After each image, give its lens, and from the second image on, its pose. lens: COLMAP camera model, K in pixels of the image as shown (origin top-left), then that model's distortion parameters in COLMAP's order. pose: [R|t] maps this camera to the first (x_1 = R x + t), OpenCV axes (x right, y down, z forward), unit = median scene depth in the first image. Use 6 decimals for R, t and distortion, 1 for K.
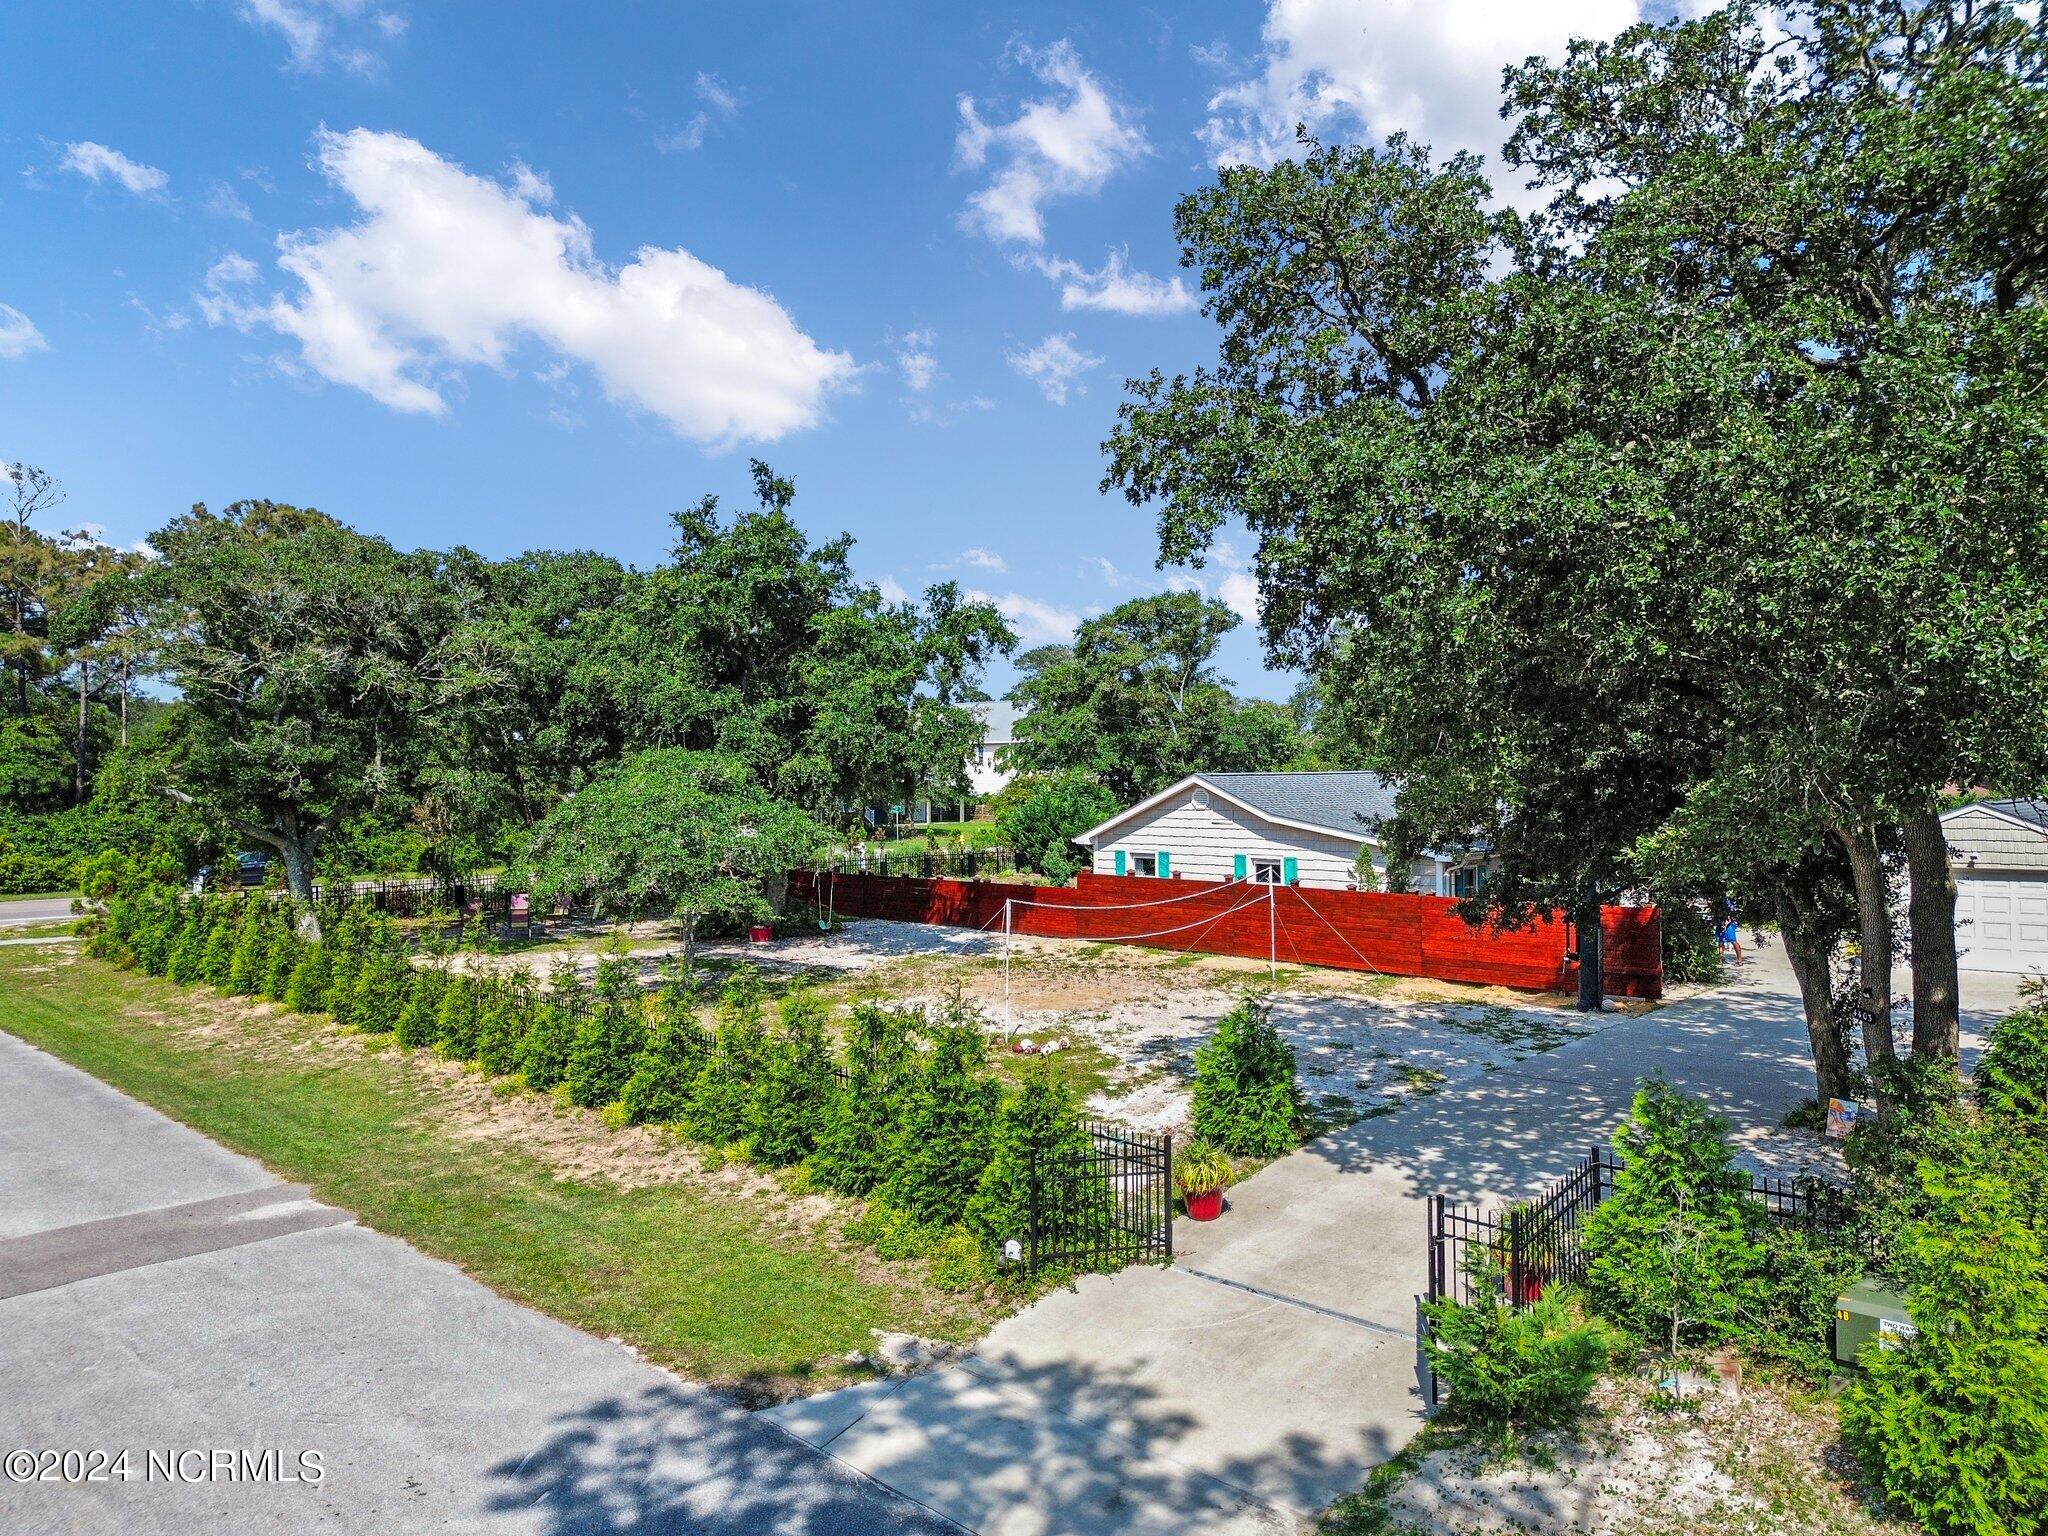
lens RADIAL K [[1468.6, 0, 1024.0], [0, 1468.6, 768.0], [0, 0, 1]] dist [0.077730, -0.090585]
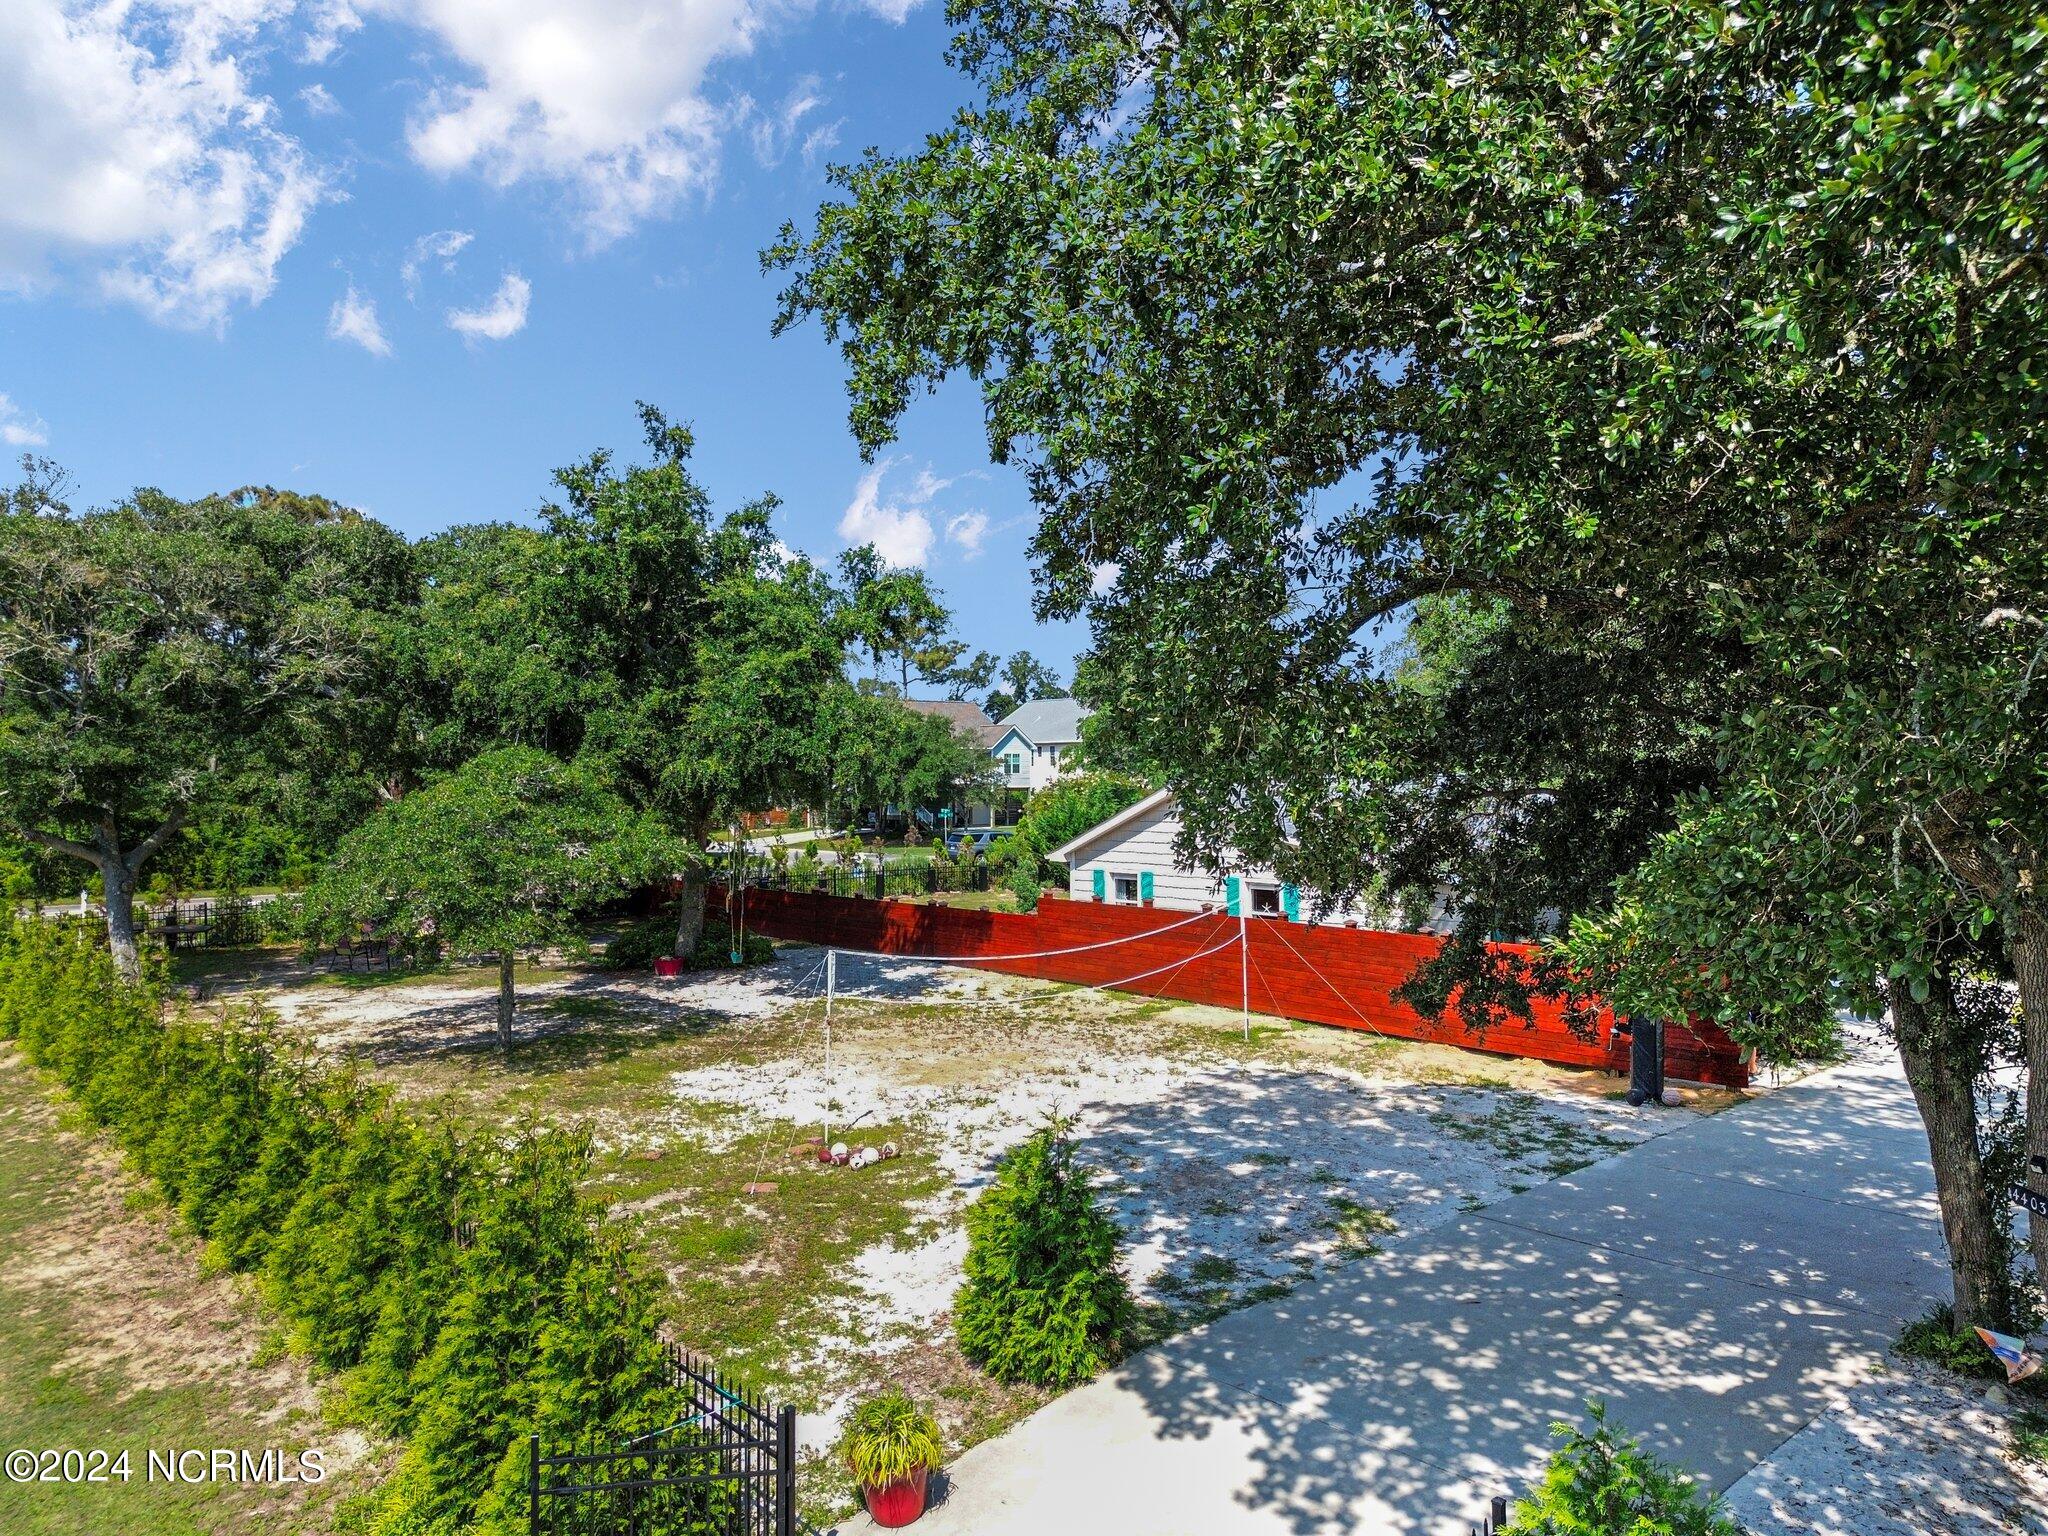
lens RADIAL K [[1468.6, 0, 1024.0], [0, 1468.6, 768.0], [0, 0, 1]] dist [0.077730, -0.090585]
pose [[0.996400, 0.000056, -0.084779, 0.140182], [-0.000039, 1.000000, 0.000201, -0.002475], [0.084779, -0.000197, 0.996400, 0.246385]]
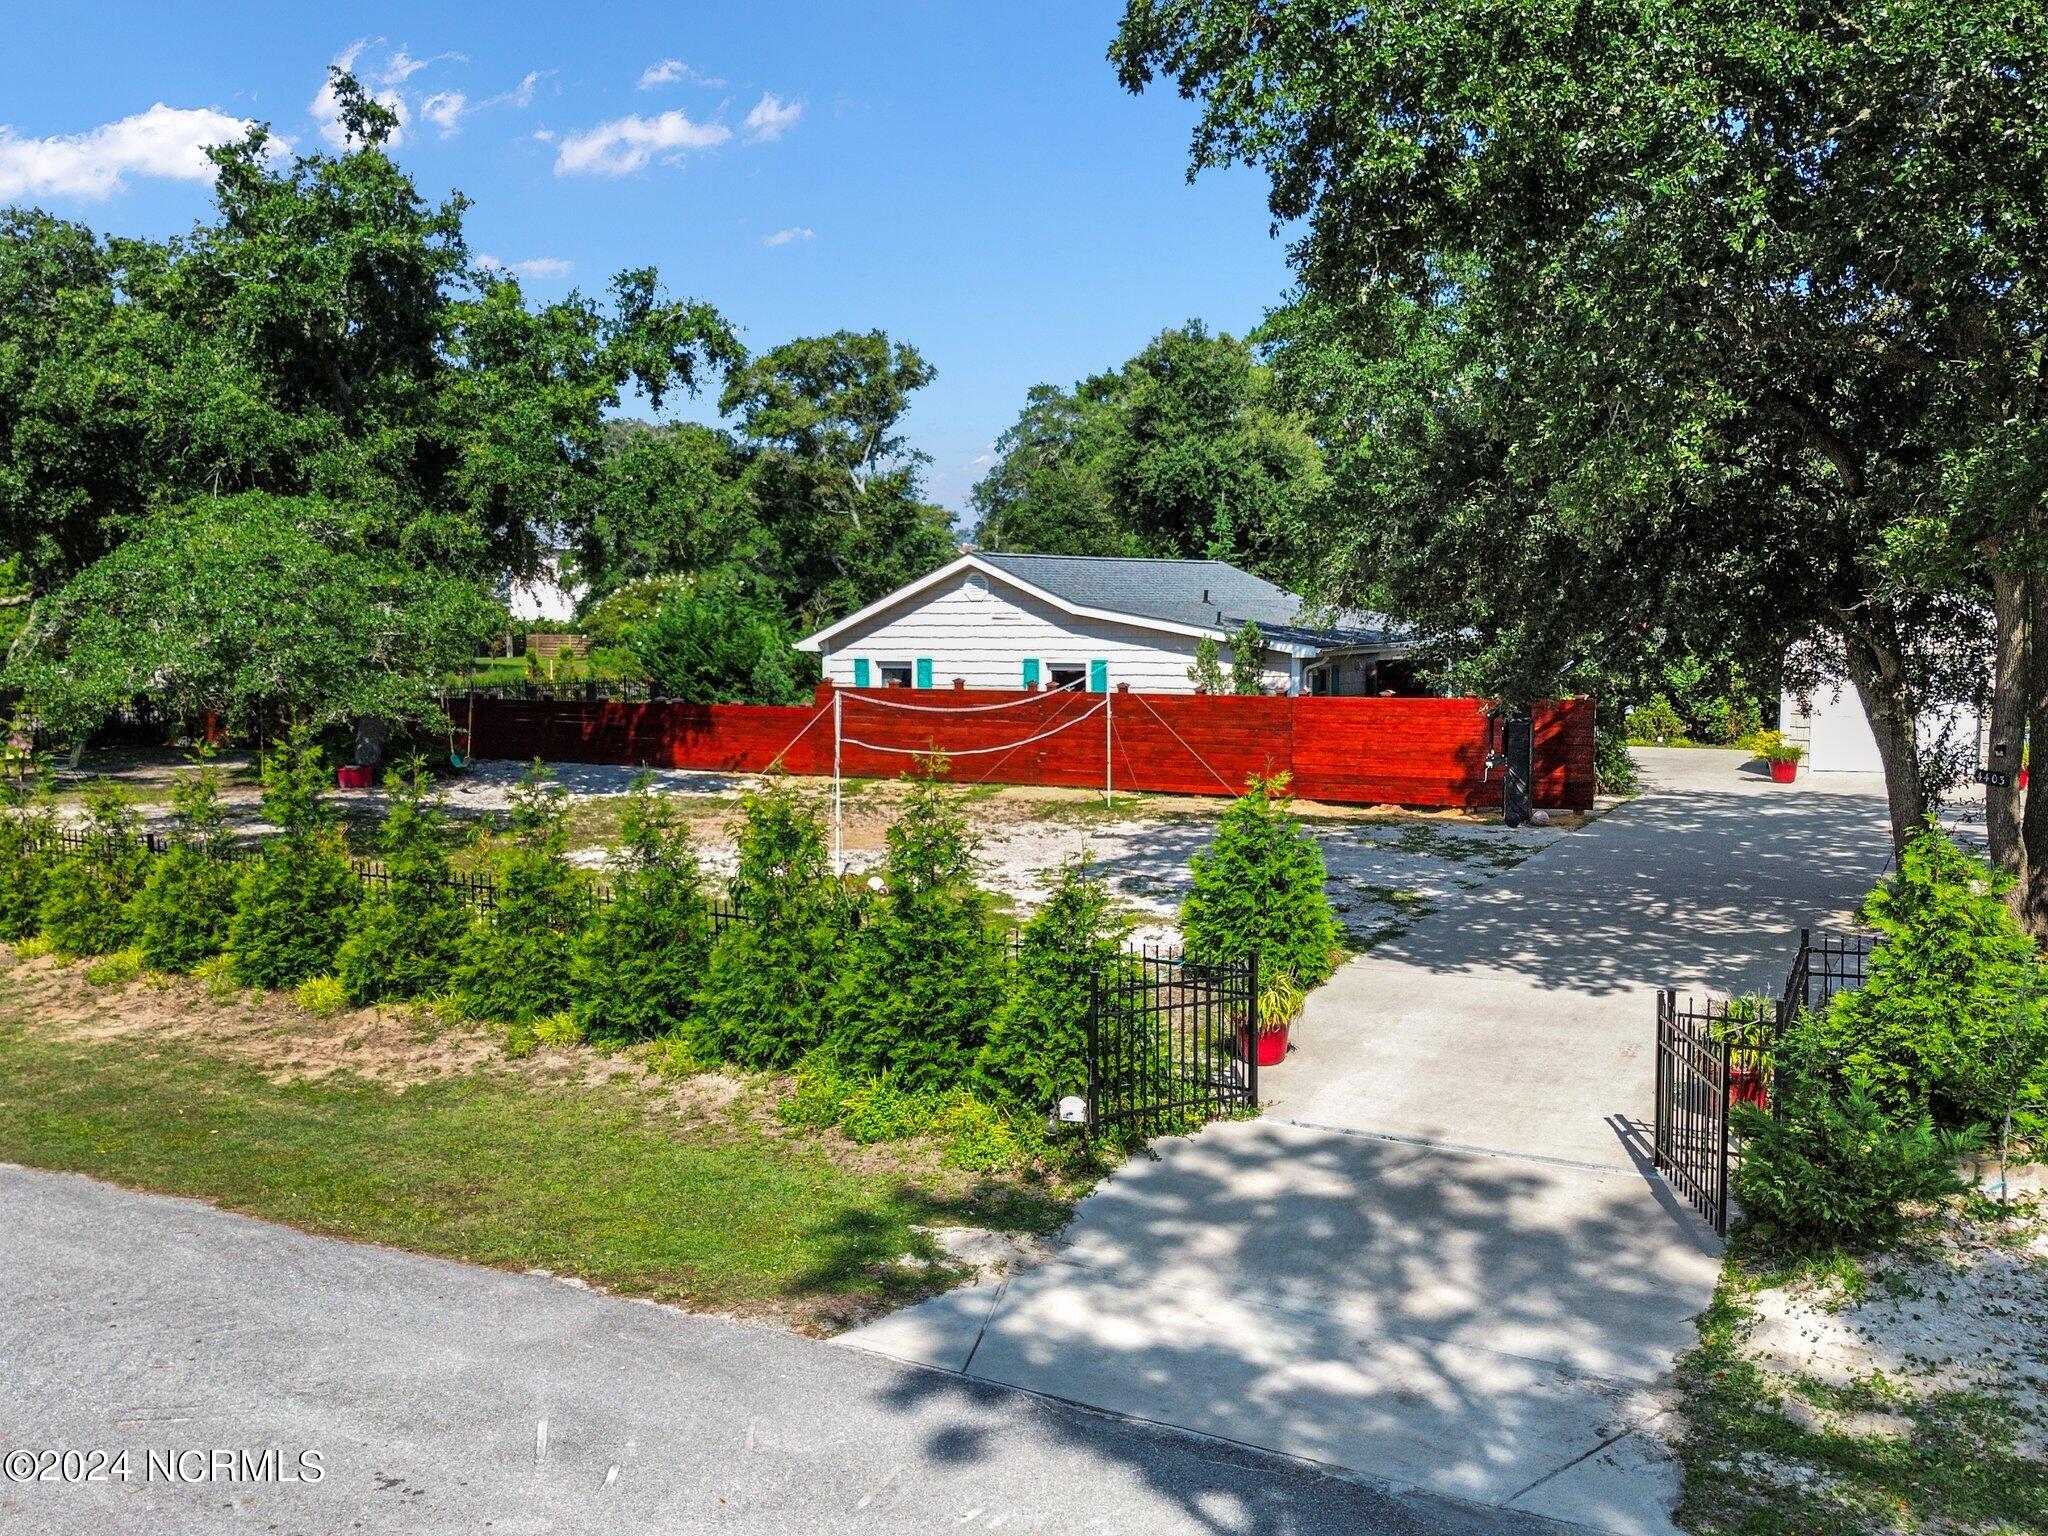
lens RADIAL K [[1882.8, 0, 1033.5], [0, 1882.8, 773.4], [0, 0, 1]] dist [0.133170, -0.238294]
pose [[0.965902, -0.021290, 0.258031, -0.147244], [-0.001286, 0.996207, 0.087009, 0.046177], [-0.258904, -0.084374, 0.962211, 0.073105]]
